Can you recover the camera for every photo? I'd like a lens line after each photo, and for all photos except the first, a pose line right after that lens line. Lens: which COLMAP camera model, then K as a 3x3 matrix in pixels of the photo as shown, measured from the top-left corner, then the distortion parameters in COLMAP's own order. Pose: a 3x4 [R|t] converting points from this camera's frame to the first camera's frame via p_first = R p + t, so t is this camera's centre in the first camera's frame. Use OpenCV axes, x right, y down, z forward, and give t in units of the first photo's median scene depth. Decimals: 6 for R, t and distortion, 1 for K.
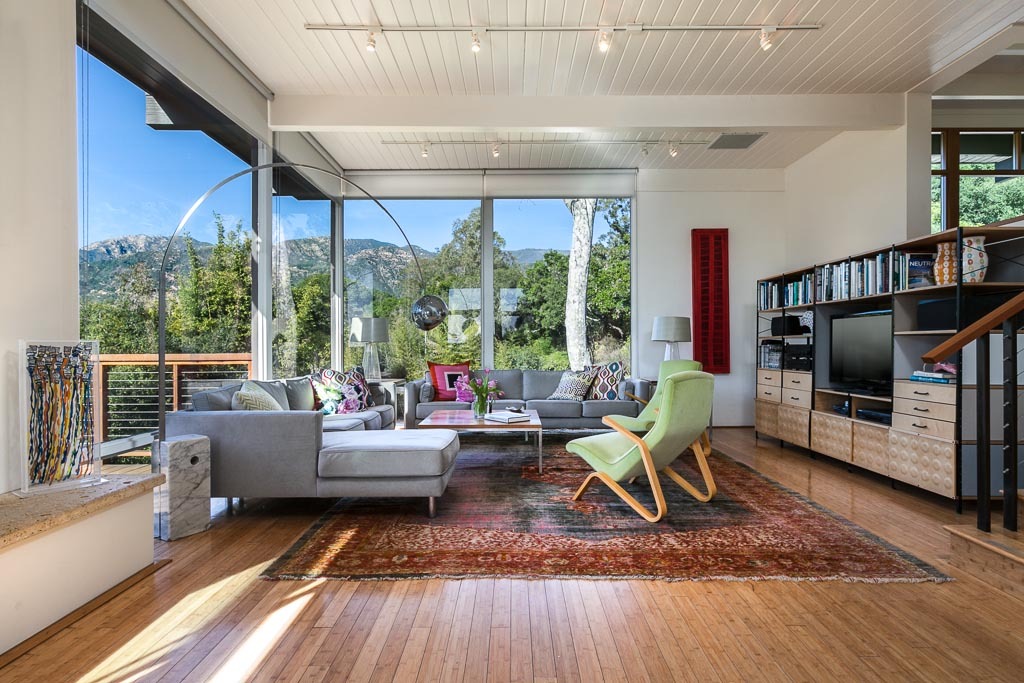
lens RADIAL K [[546.6, 0, 508.5], [0, 546.6, 349.4], [0, 0, 1]] dist [-0.014680, 0.018733]
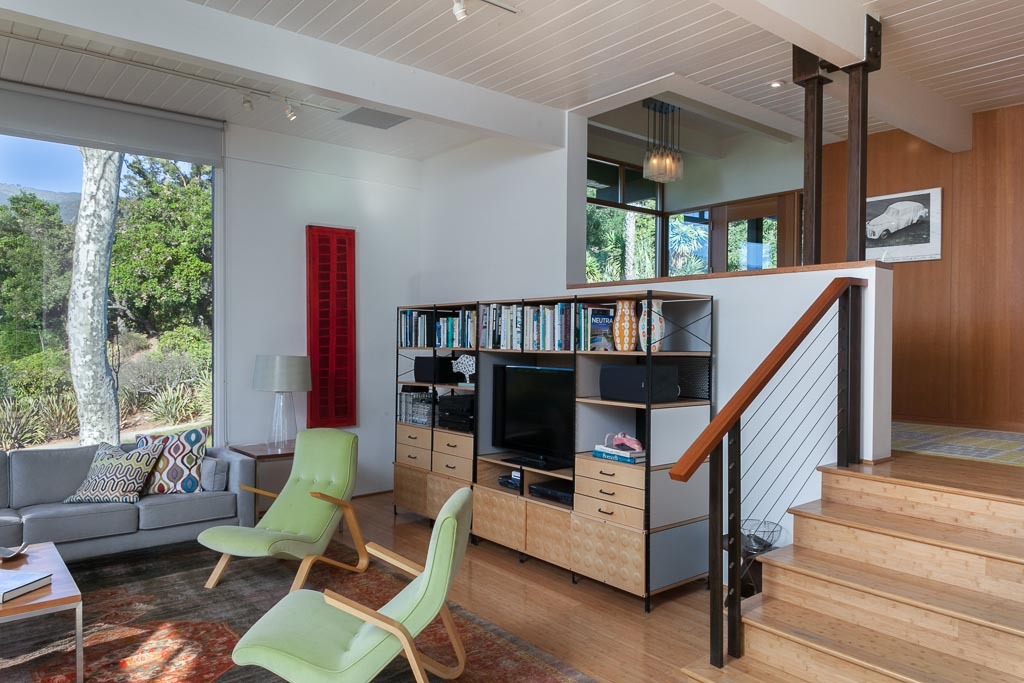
lens RADIAL K [[704.5, 0, 527.4], [0, 704.5, 354.4], [0, 0, 1]] dist [0.053794, -0.068051]
pose [[0.766103, -0.004881, 0.642699, -0.048550], [-0.002186, 0.999946, 0.010200, -0.098034], [-0.642714, -0.009220, 0.766051, 0.184102]]
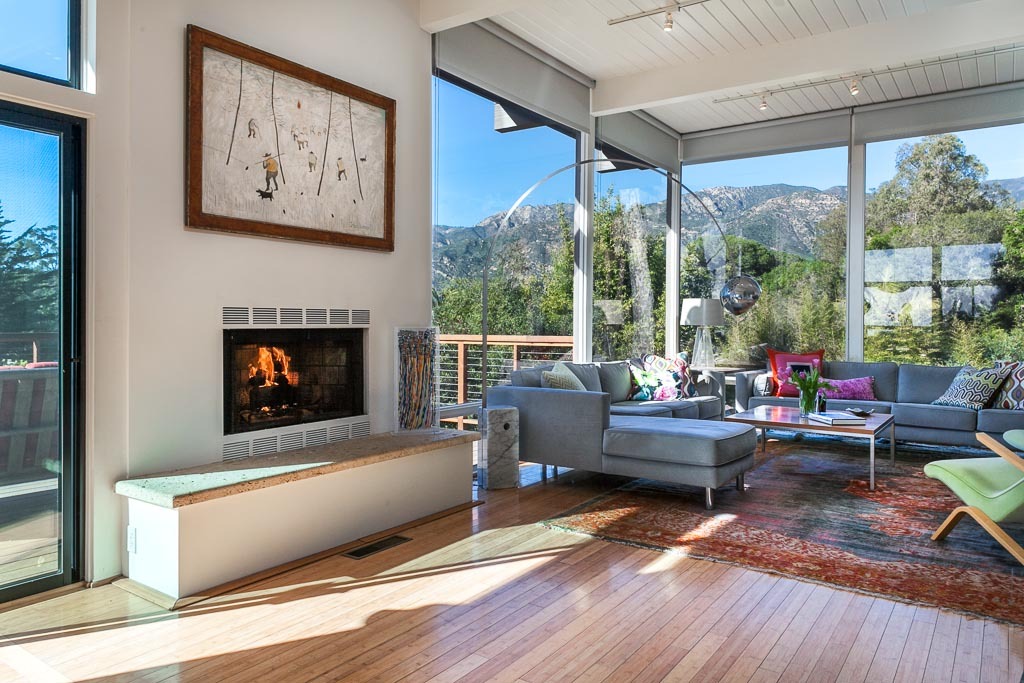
lens RADIAL K [[691.8, 0, 512.0], [0, 691.8, 341.5], [0, 0, 1]] dist [0.034608, -0.059561]
pose [[0.818231, 0.023267, -0.574419, 0.204533], [-0.013323, 0.999680, 0.021515, -0.010544], [0.574736, -0.009952, 0.818279, -0.158288]]
